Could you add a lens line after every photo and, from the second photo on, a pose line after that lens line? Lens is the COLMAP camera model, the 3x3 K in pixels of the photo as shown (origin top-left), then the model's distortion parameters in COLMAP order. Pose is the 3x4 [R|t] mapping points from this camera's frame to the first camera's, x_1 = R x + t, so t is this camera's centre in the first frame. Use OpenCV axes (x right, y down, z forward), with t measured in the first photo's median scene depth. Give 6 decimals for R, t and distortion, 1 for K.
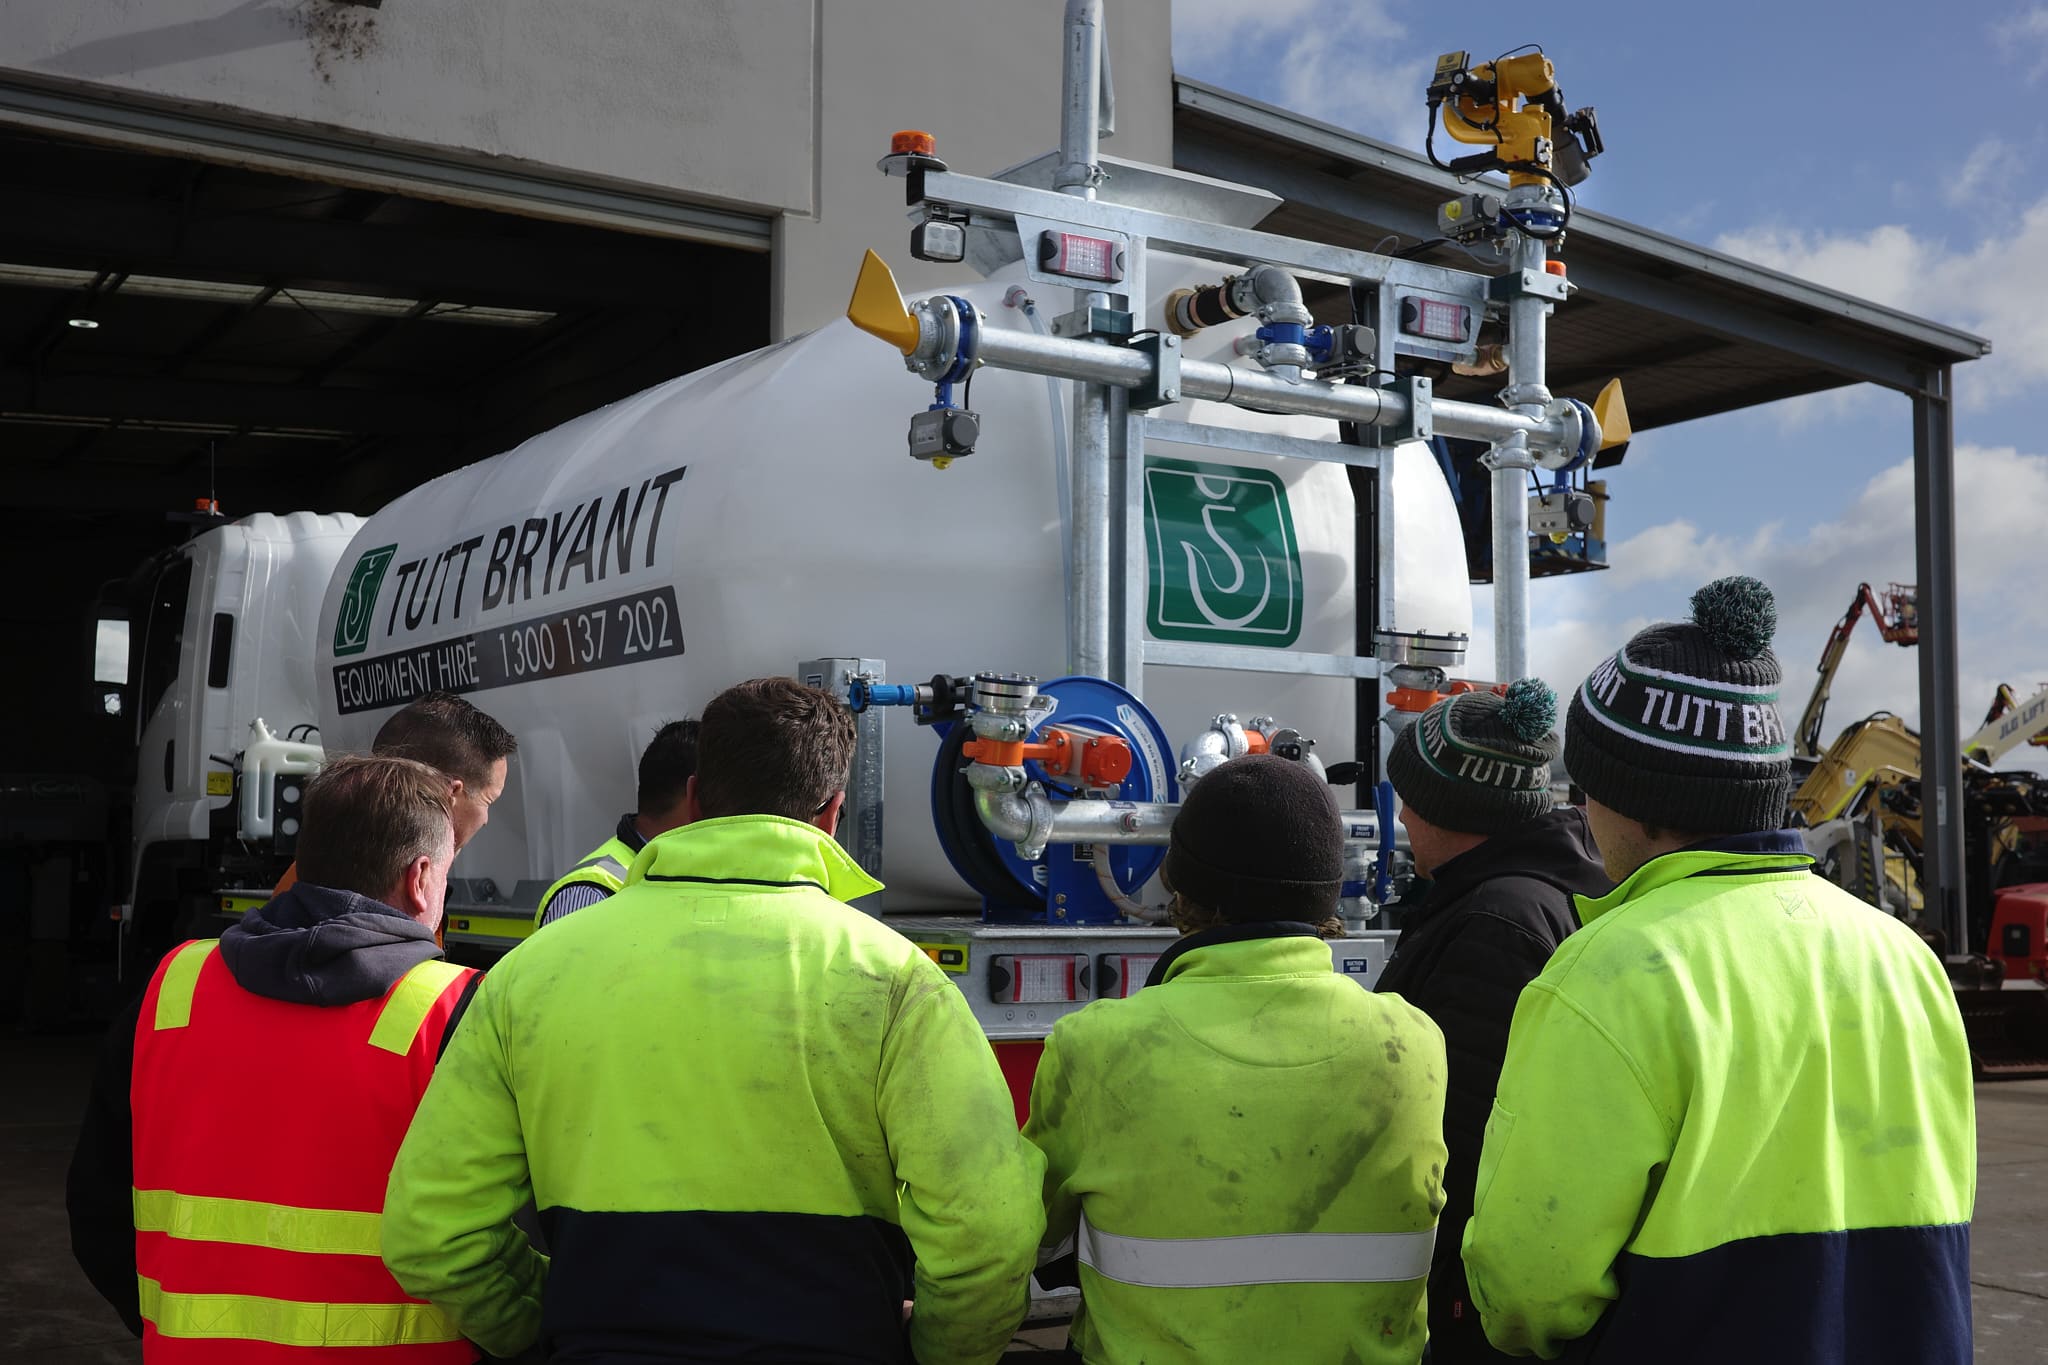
lens RADIAL K [[2223.6, 0, 1024.0], [0, 2223.6, 682.5], [0, 0, 1]] dist [-0.022750, 0.201270]
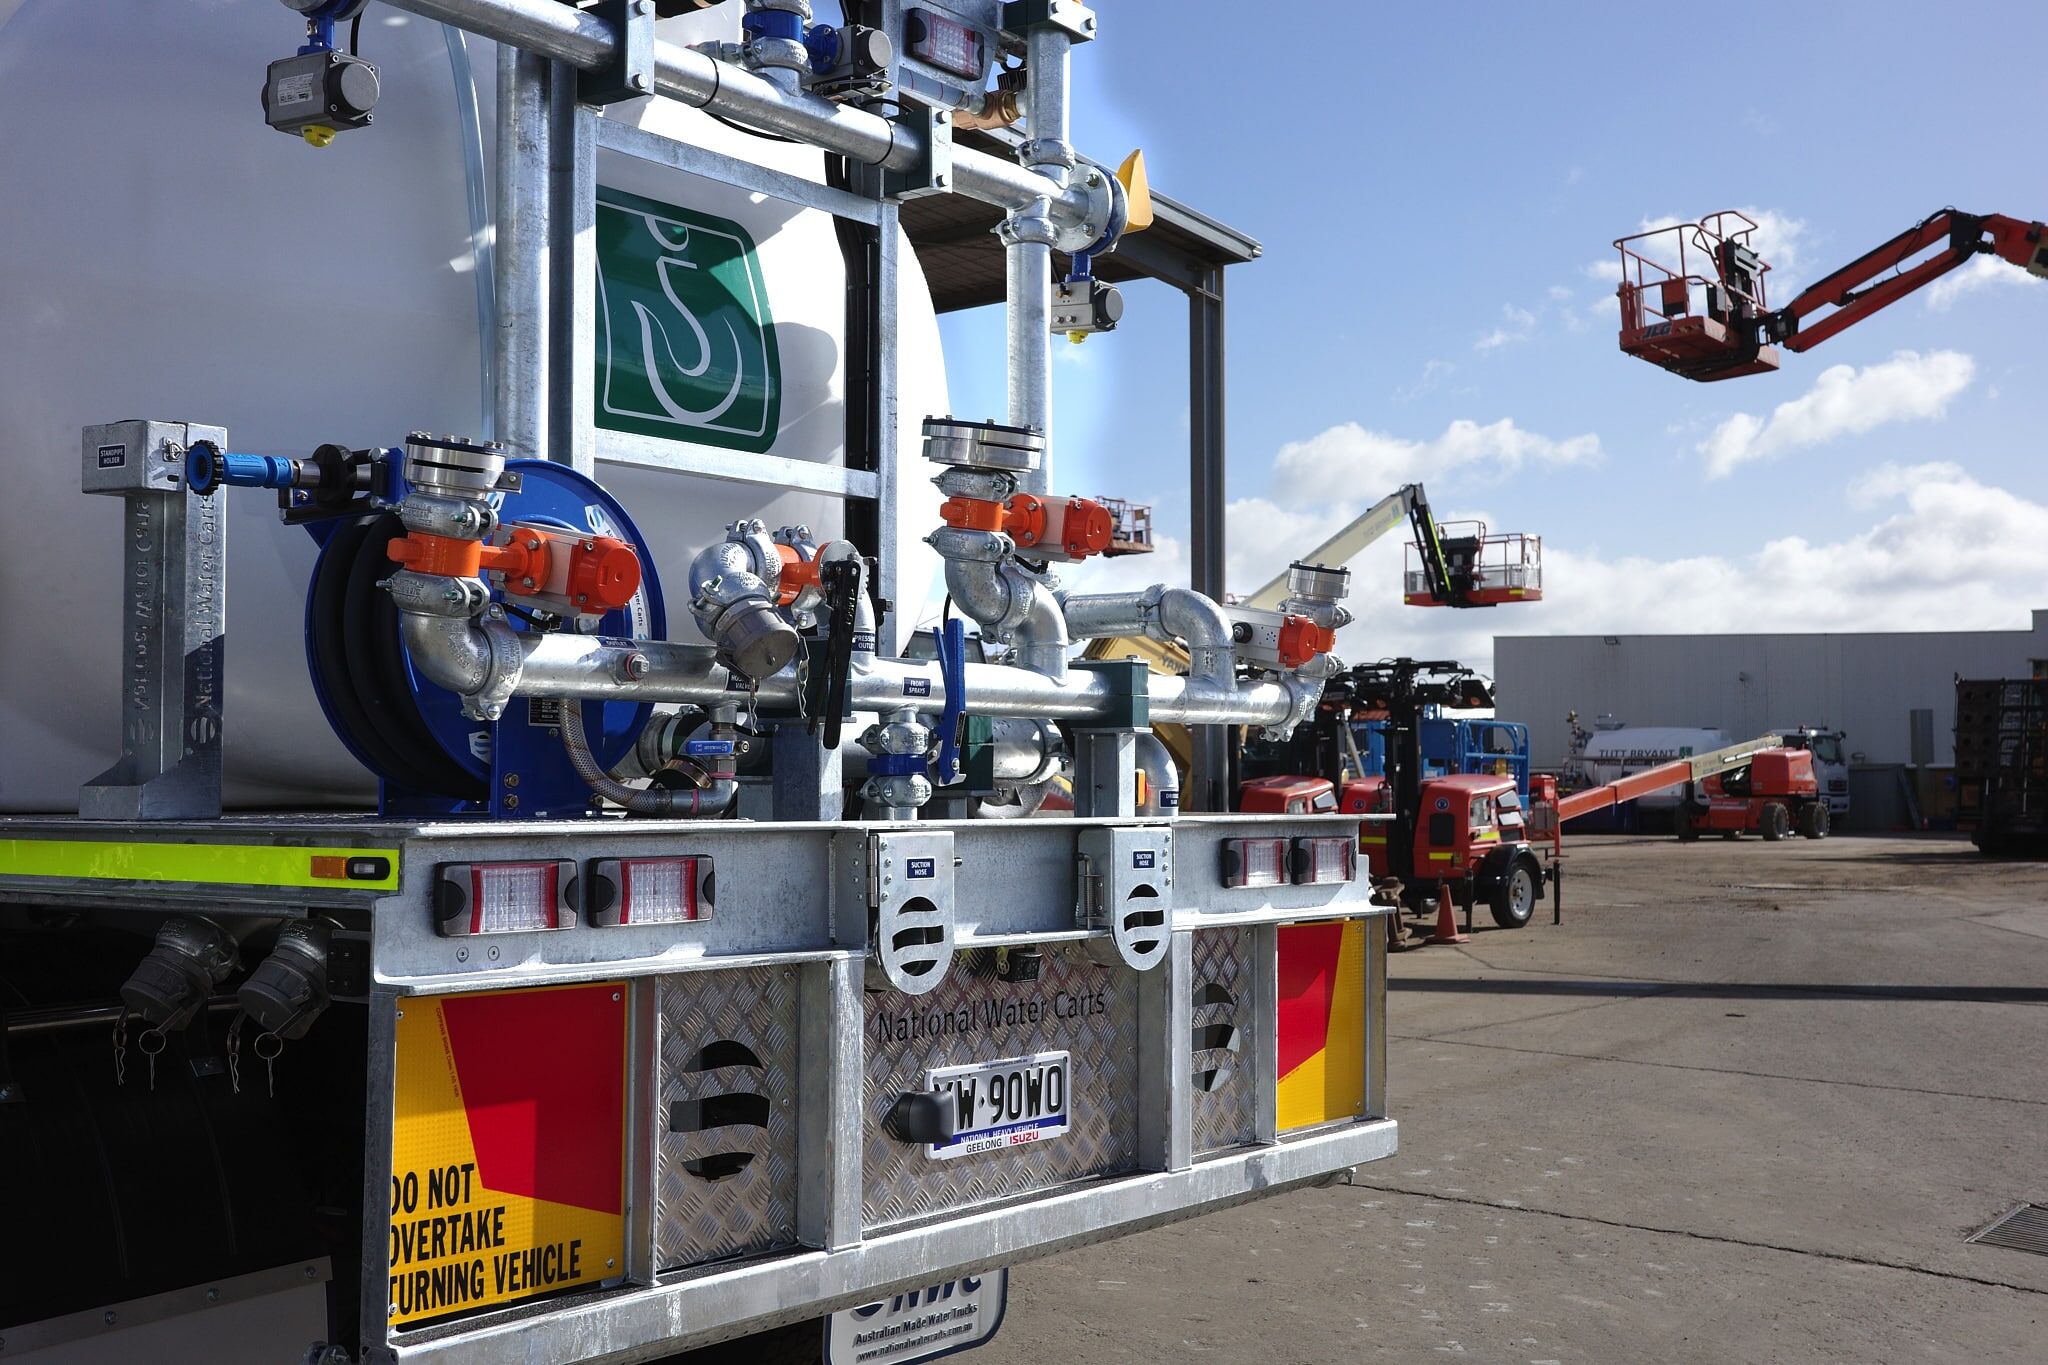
lens RADIAL K [[2223.6, 0, 1024.0], [0, 2223.6, 682.5], [0, 0, 1]] dist [-0.022750, 0.201270]
pose [[0.936240, 0.005648, 0.351316, -0.073089], [-0.019778, 0.999133, 0.036645, 0.037131], [-0.350804, -0.041257, 0.935540, 0.291224]]
